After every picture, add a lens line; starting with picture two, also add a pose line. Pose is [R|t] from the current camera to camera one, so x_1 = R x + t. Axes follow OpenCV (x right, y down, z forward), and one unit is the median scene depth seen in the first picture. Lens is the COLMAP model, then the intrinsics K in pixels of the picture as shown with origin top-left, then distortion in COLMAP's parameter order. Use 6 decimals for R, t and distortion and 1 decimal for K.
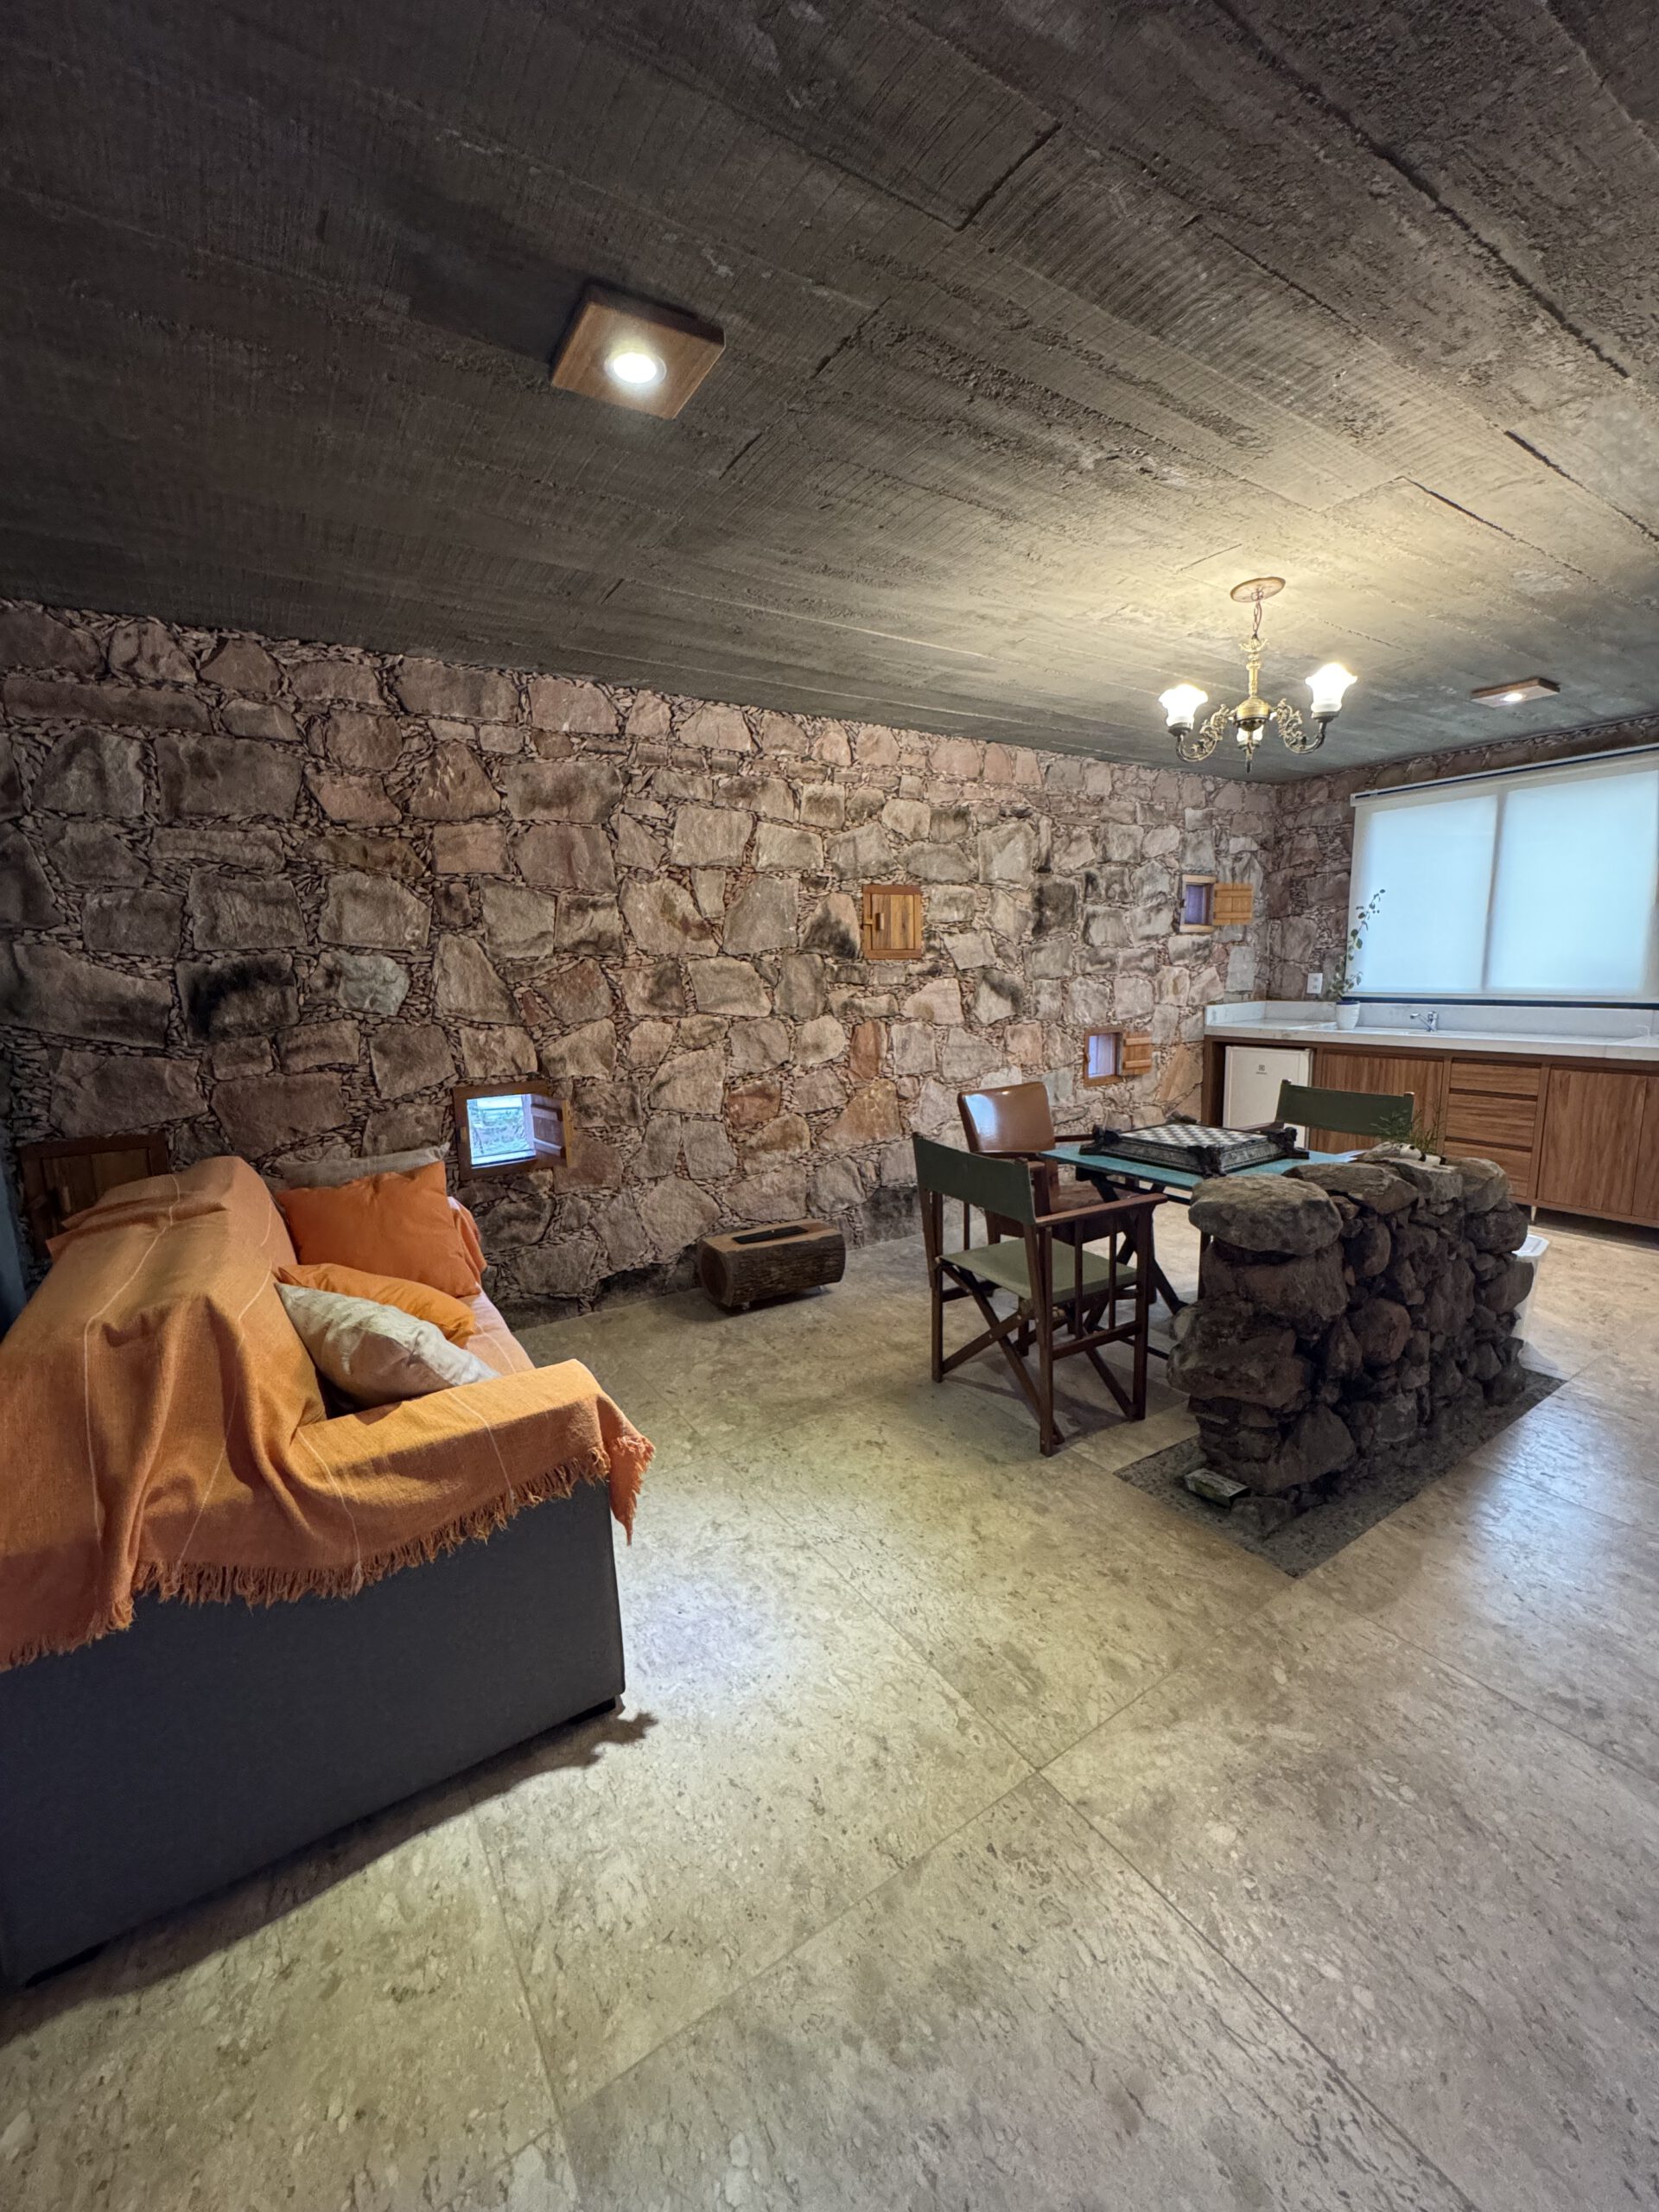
lens RADIAL K [[885.6, 0, 831.5], [0, 885.6, 1104.3], [0, 0, 1]] dist [-0.003472, 0.000469]
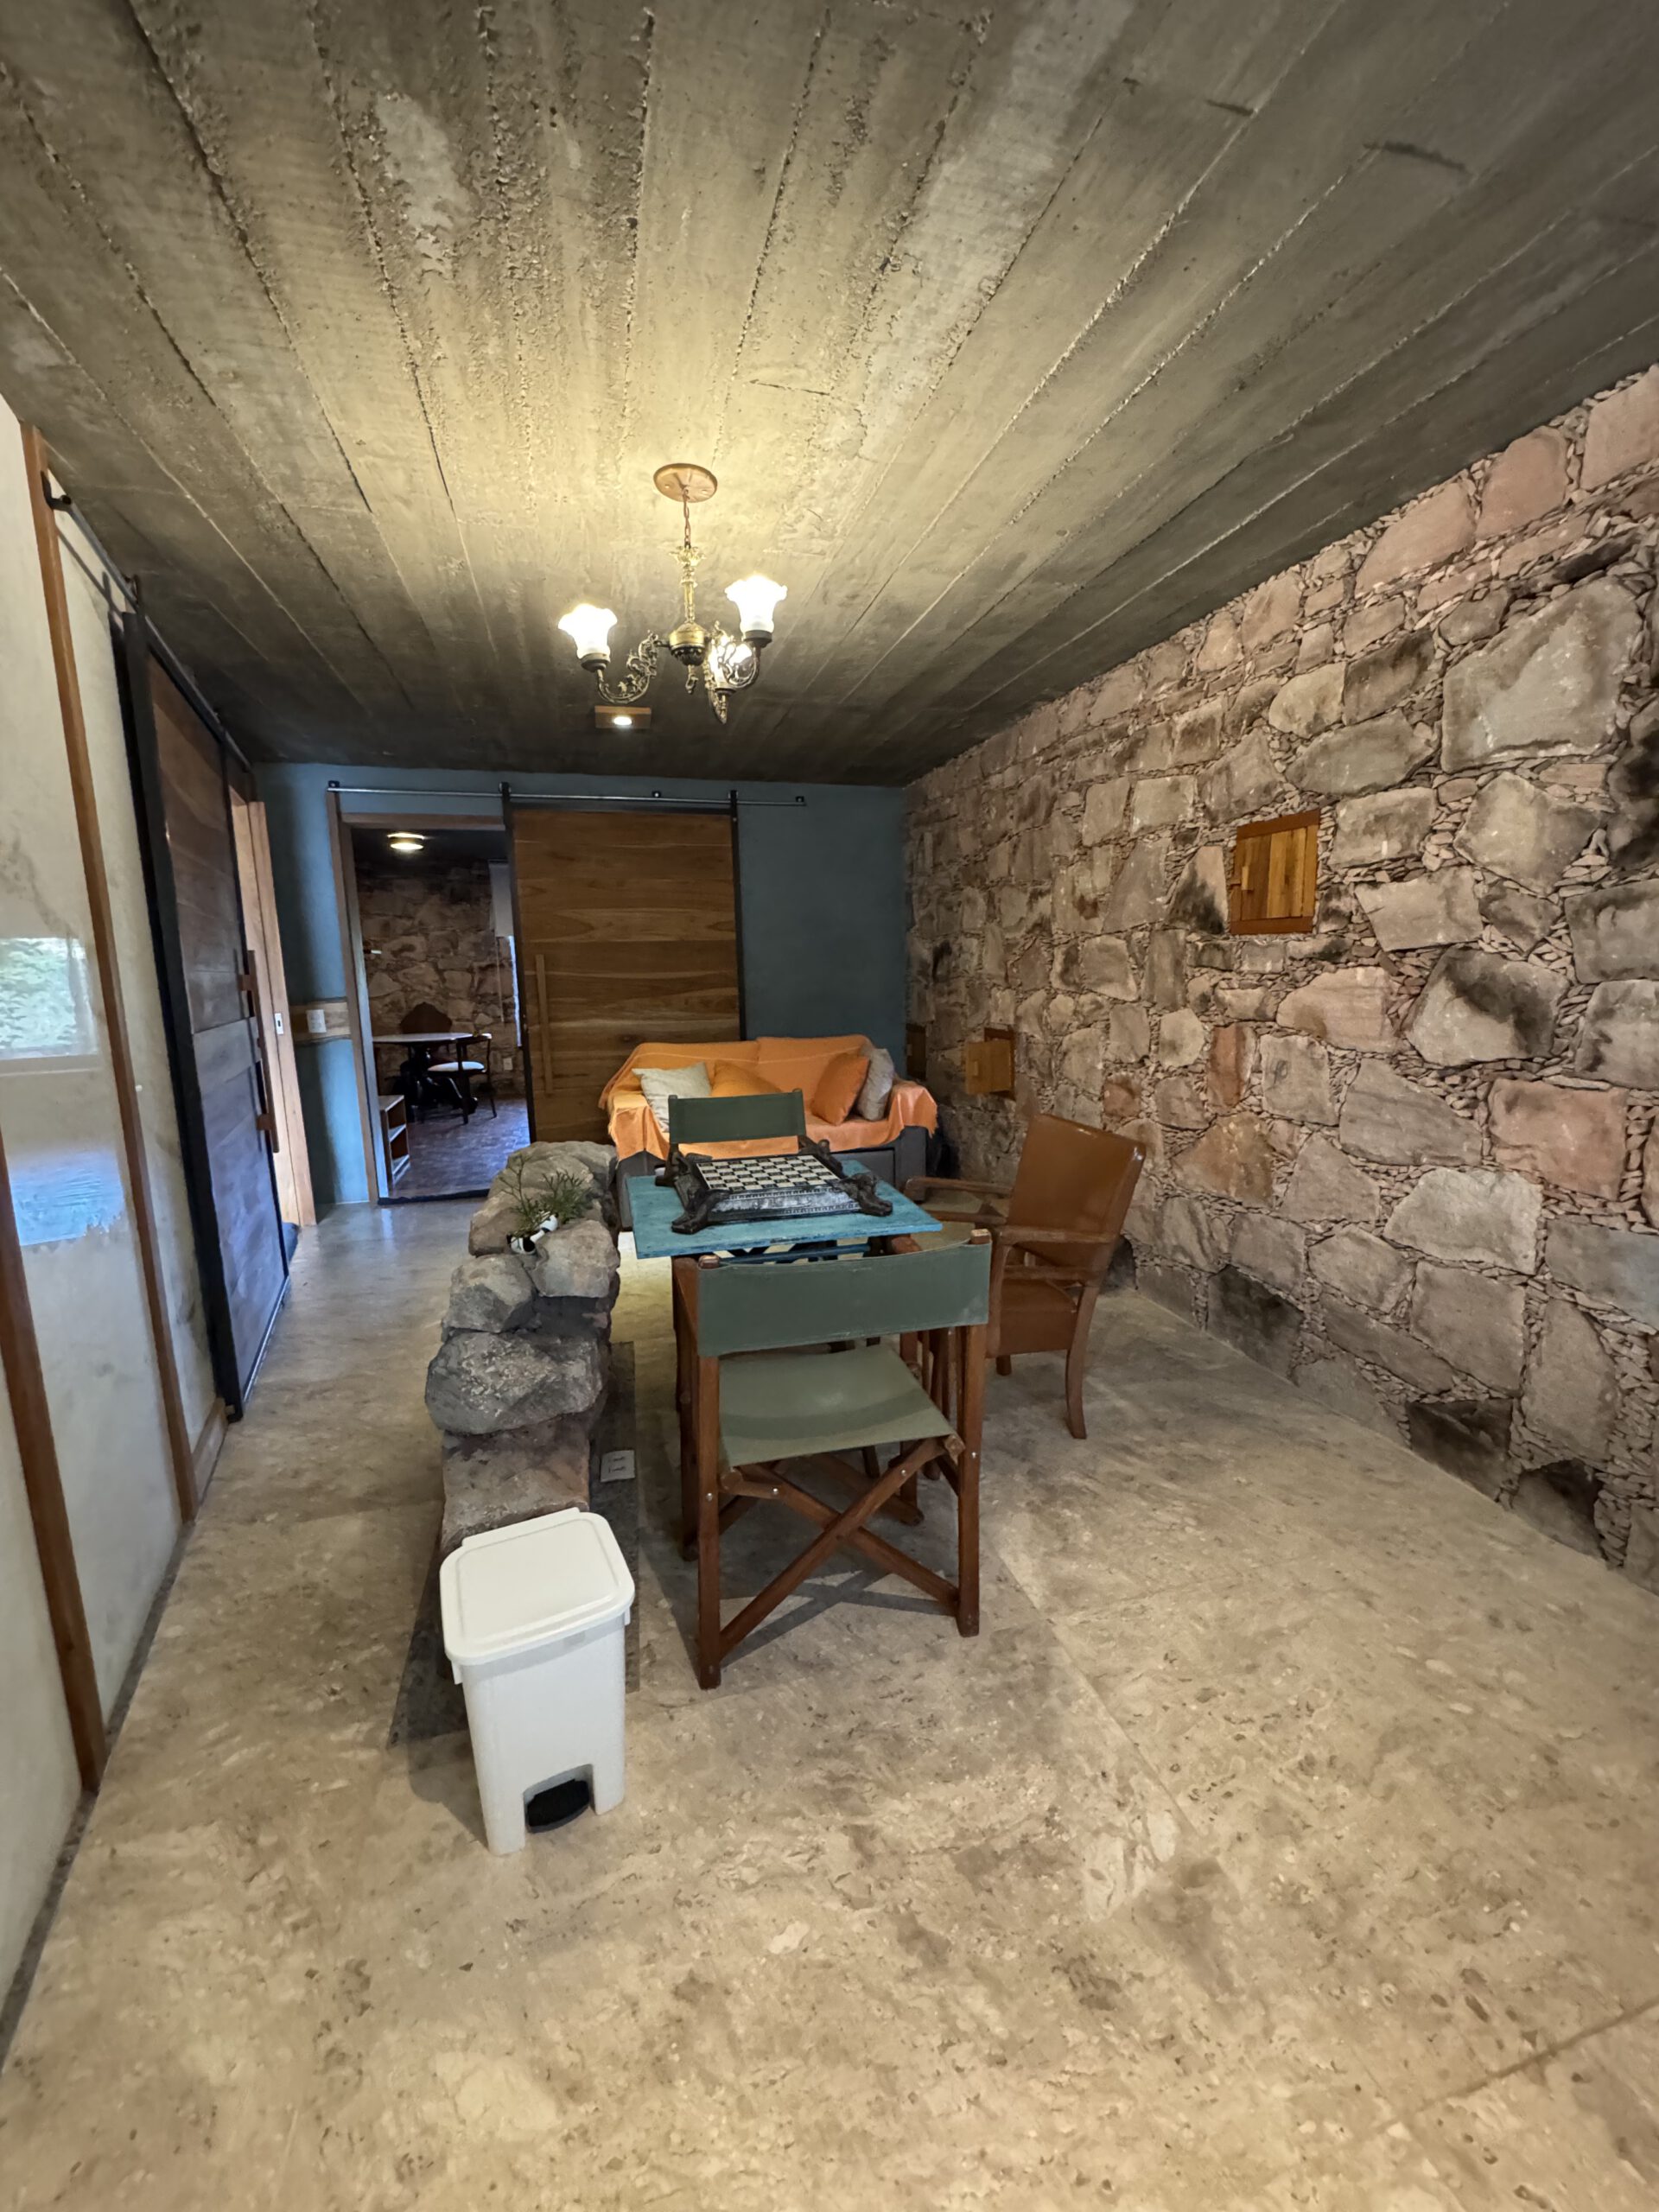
lens RADIAL K [[885.6, 0, 831.5], [0, 885.6, 1104.3], [0, 0, 1]] dist [-0.003472, 0.000469]
pose [[-0.307566, 0.179651, -0.934414, 0.820445], [-0.128737, 0.965129, 0.227931, -0.153942], [0.942778, 0.190398, -0.273713, 0.923826]]
